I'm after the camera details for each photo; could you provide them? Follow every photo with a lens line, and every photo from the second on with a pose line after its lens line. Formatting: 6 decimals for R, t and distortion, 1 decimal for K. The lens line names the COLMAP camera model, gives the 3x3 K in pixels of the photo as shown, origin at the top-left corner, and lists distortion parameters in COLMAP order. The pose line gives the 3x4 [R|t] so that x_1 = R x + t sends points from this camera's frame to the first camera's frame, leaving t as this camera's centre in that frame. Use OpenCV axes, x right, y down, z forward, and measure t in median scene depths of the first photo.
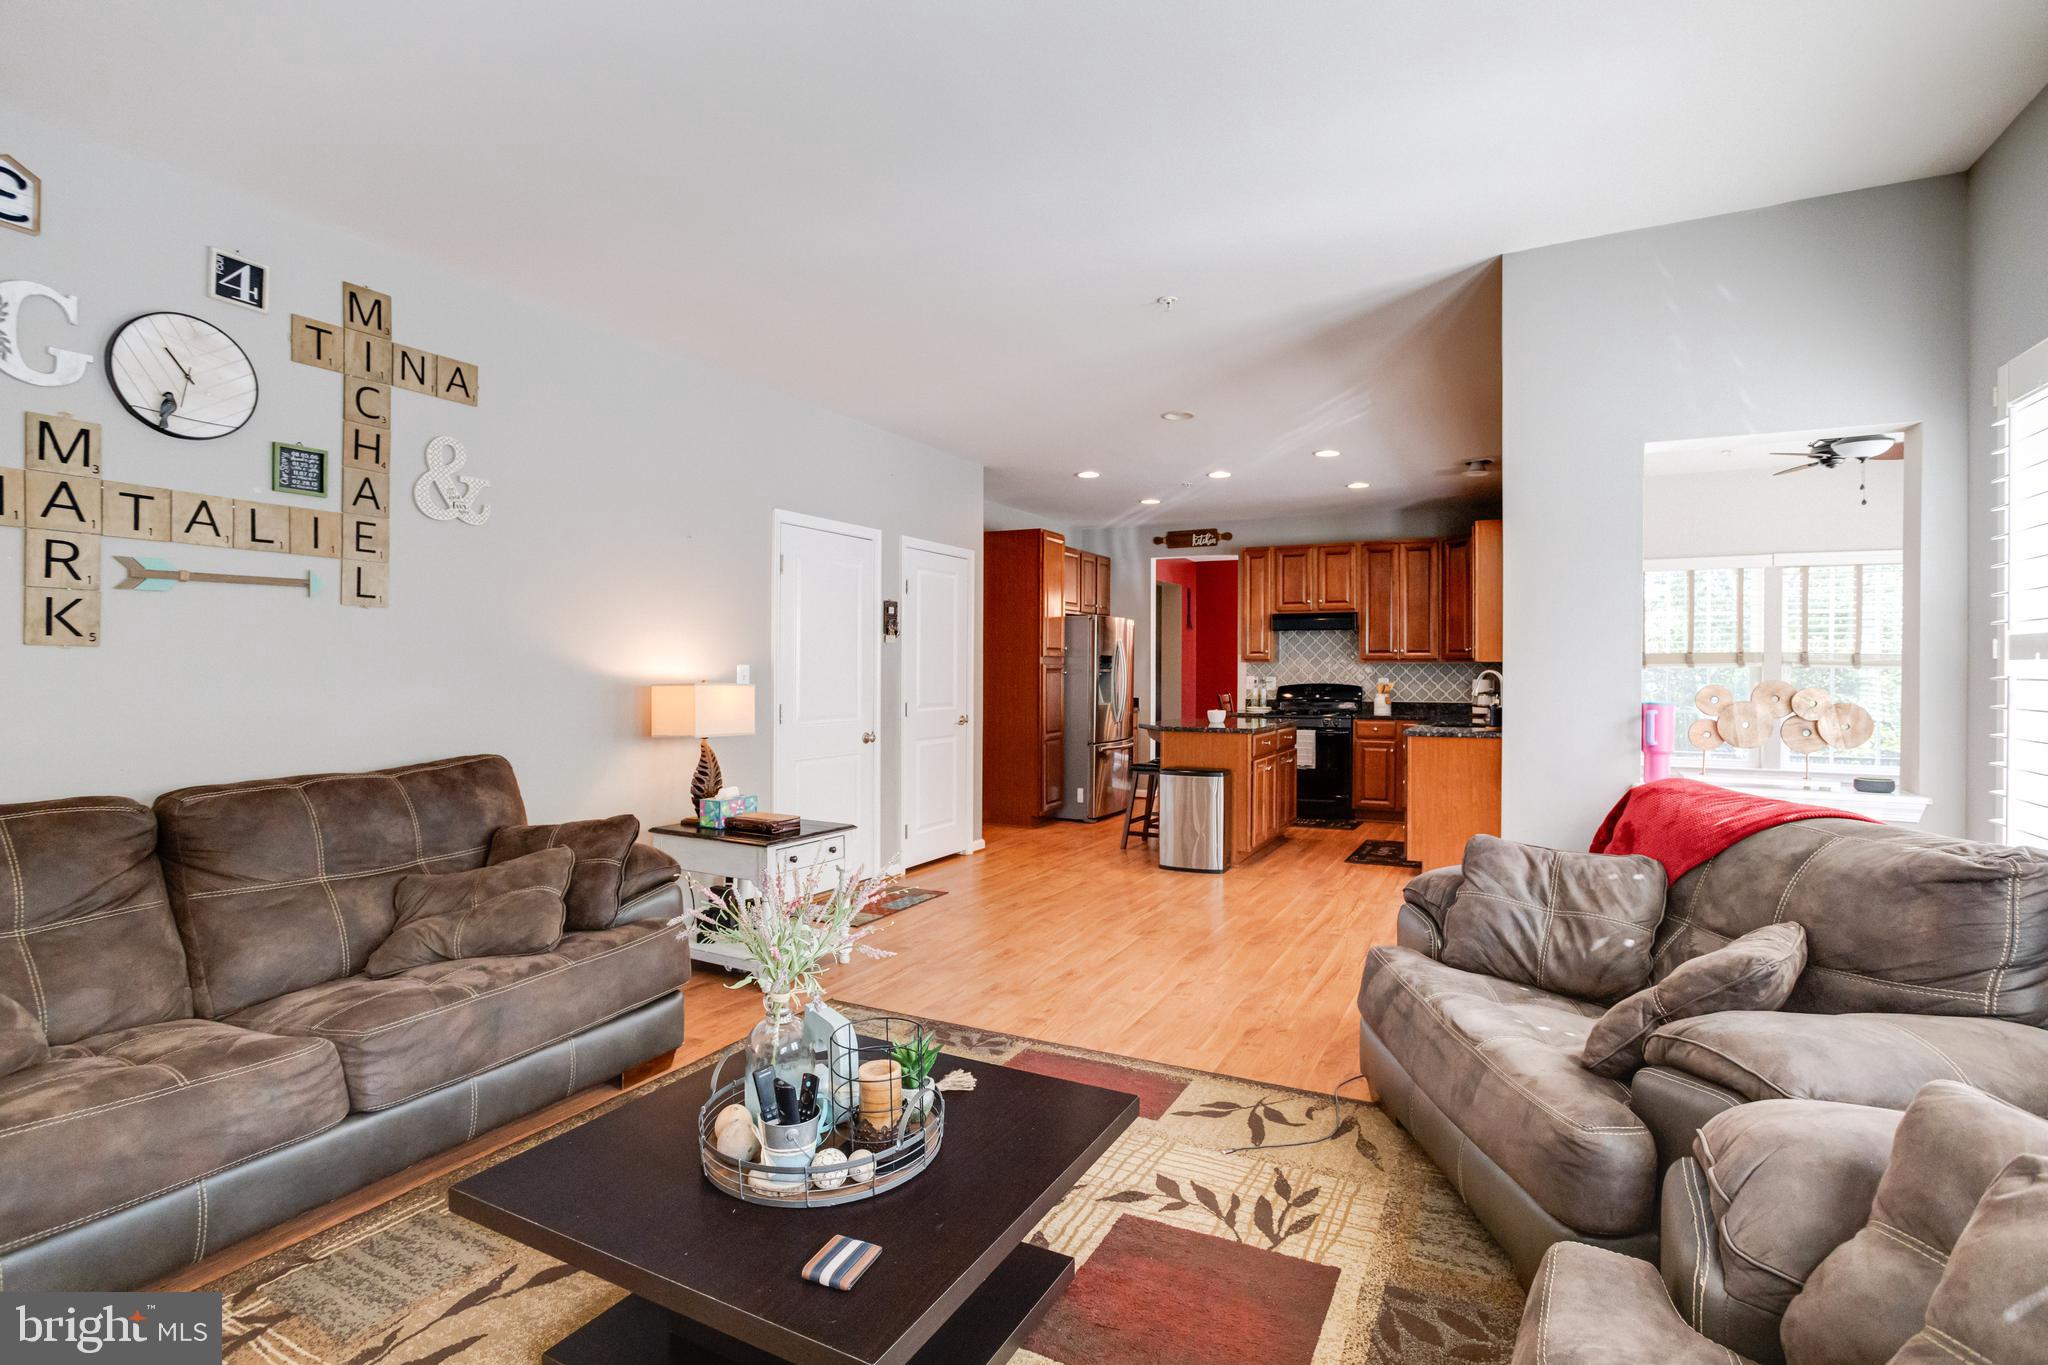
lens RADIAL K [[987.3, 0, 1032.8], [0, 987.3, 673.8], [0, 0, 1]] dist [-0.045861, 0.022481]
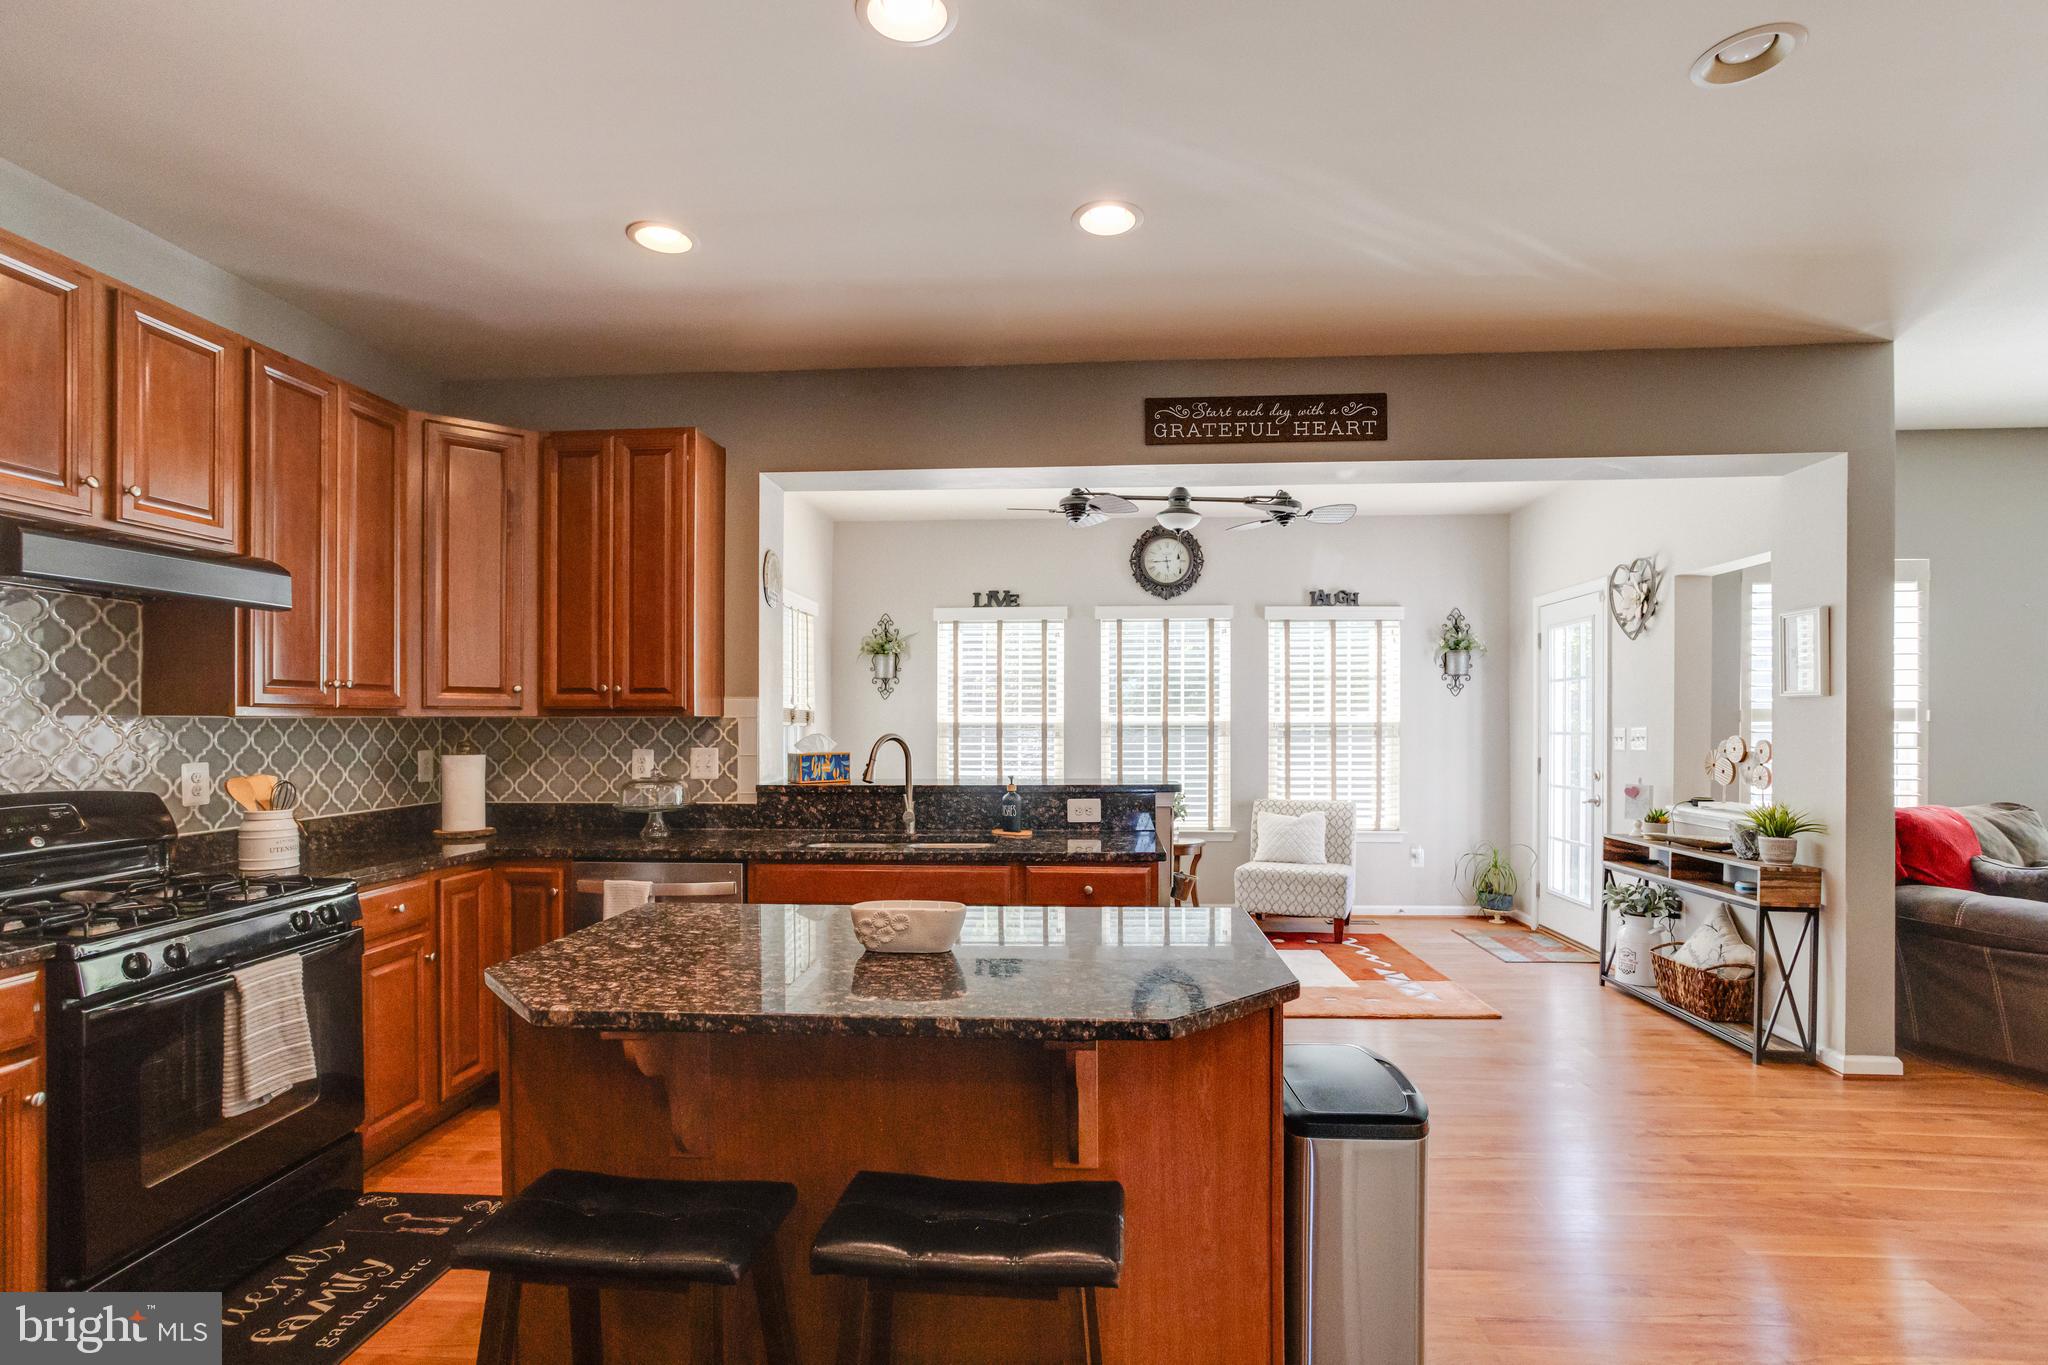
lens RADIAL K [[1004.7, 0, 1034.2], [0, 1004.7, 725.2], [0, 0, 1]] dist [-0.021052, 0.000857]
pose [[-0.391923, -0.007963, 0.919963, -0.098824], [0.004961, 0.999930, 0.010769, -0.018044], [-0.919985, 0.008784, -0.391856, 1.488383]]
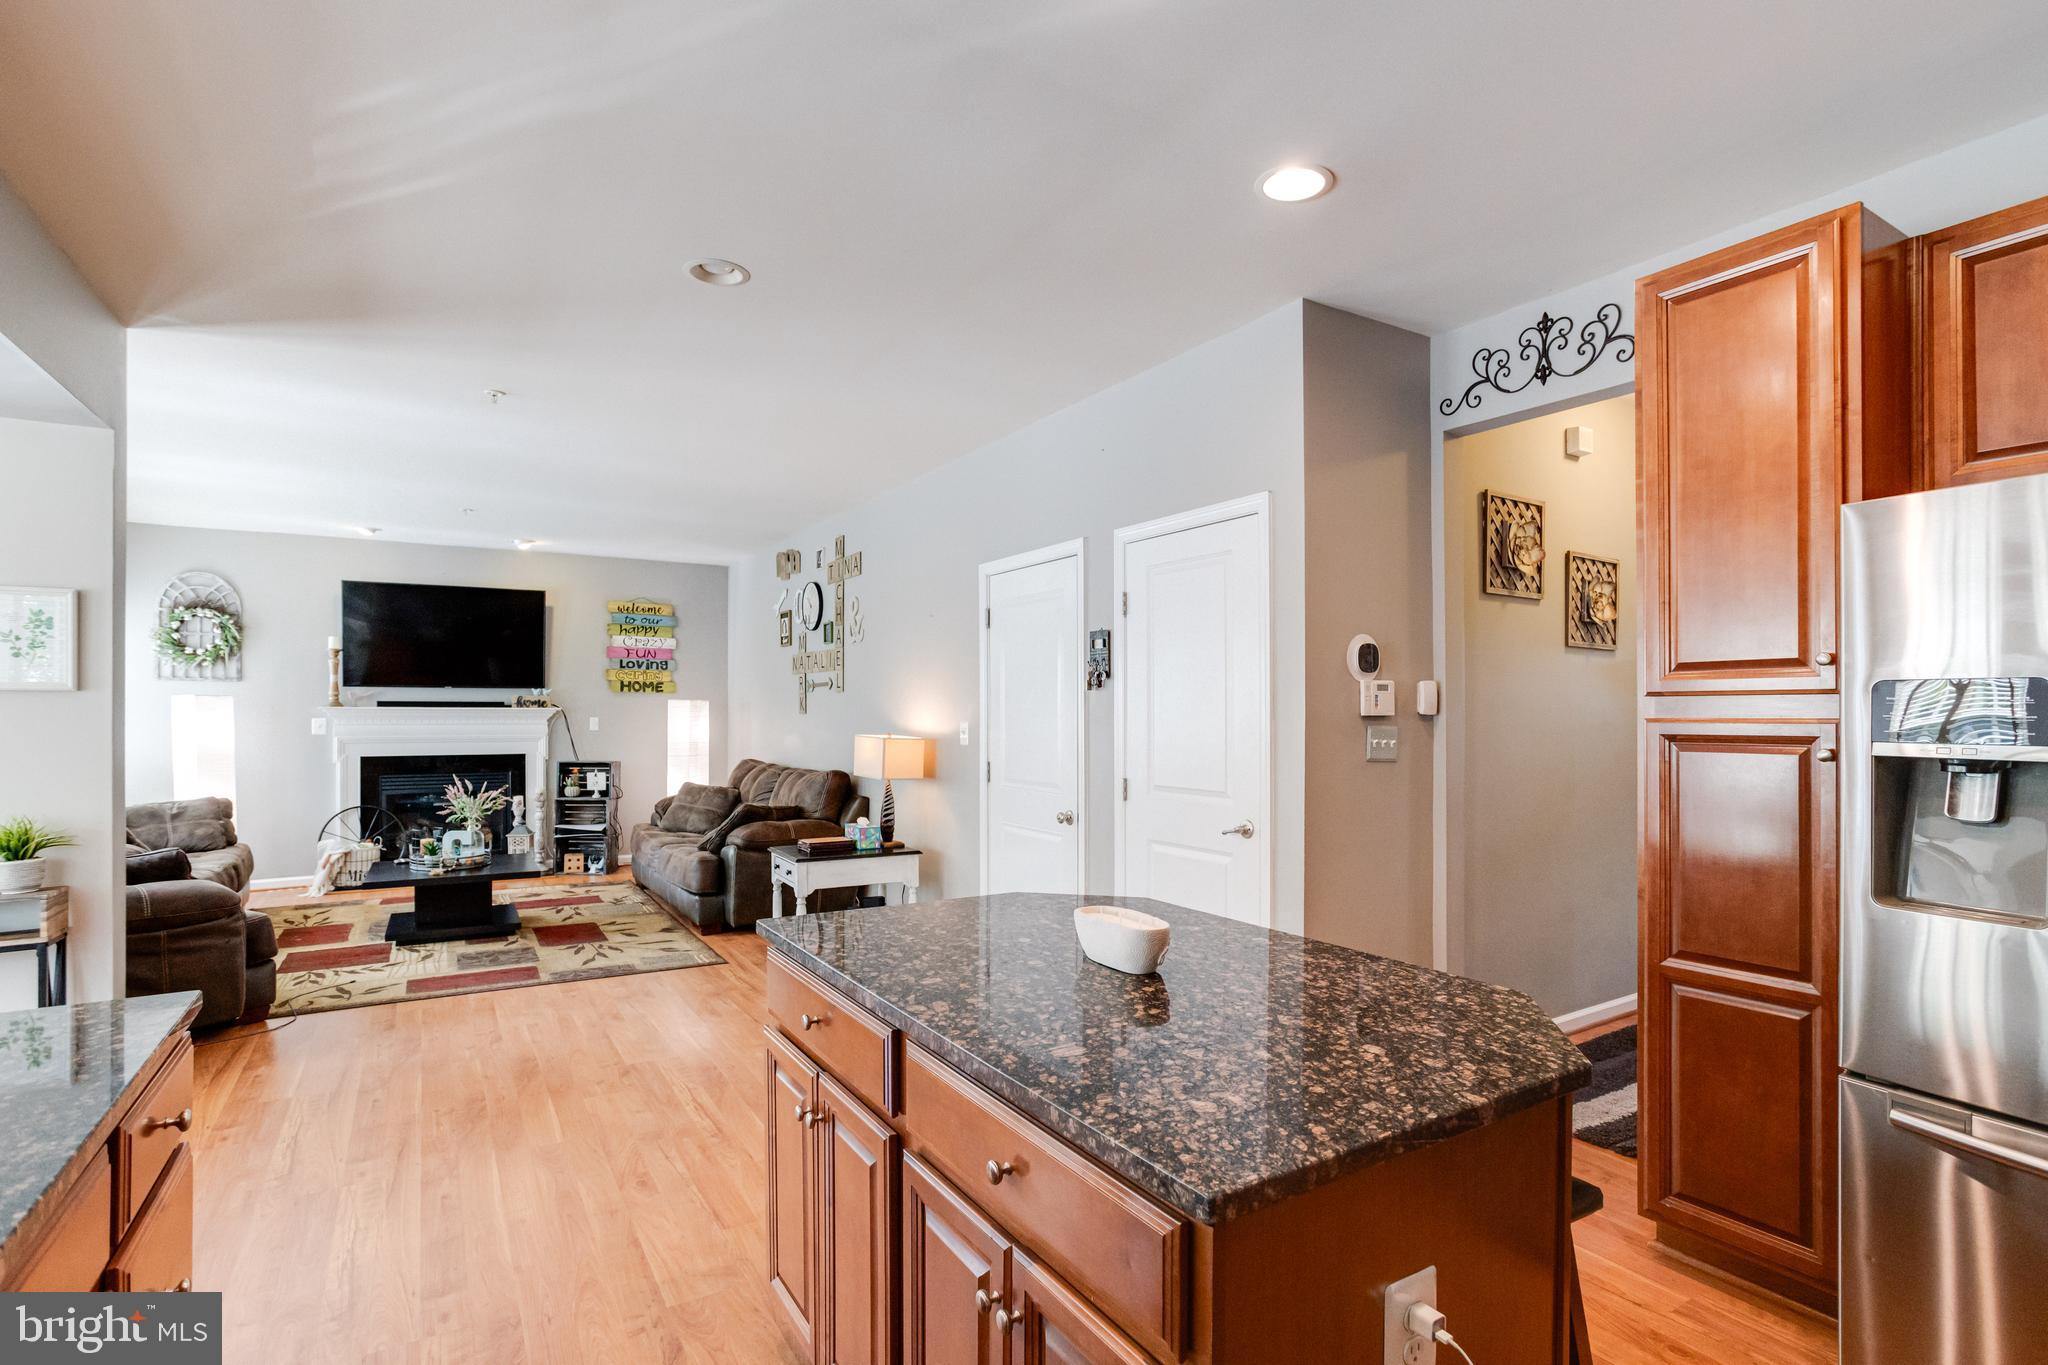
lens RADIAL K [[990.5, 0, 1018.5], [0, 990.5, 710.2], [0, 0, 1]] dist [-0.048908, 0.036249]
pose [[-0.524106, -0.005639, -0.851634, 0.564137], [-0.005655, 0.999979, -0.003141, -0.017259], [0.851634, 0.003170, -0.524127, 1.533659]]
